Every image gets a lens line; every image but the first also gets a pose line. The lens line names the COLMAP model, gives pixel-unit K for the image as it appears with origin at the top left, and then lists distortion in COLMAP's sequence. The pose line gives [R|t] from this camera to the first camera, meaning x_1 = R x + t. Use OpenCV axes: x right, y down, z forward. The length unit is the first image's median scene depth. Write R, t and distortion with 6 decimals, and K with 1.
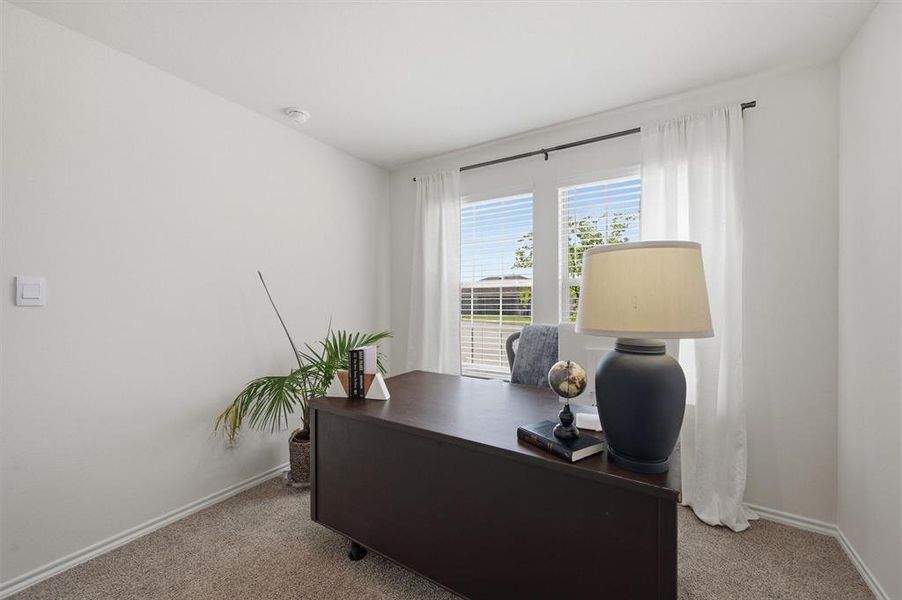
lens RADIAL K [[364.7, 0, 450.9], [0, 364.7, 297.2], [0, 0, 1]] dist [-0.000169, 0.000127]
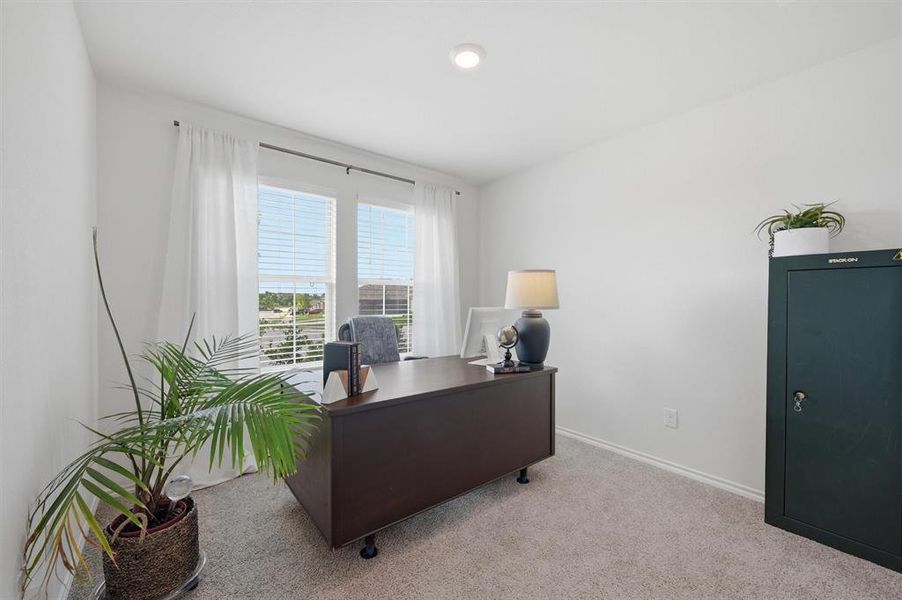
lens RADIAL K [[357.8, 0, 453.3], [0, 357.8, 297.2], [0, 0, 1]] dist [0.000305, -0.000119]
pose [[0.331812, 0.021014, 0.943112, -0.846449], [-0.002244, 0.999767, -0.021487, 0.042220], [-0.943343, 0.005013, 0.331781, 0.391750]]
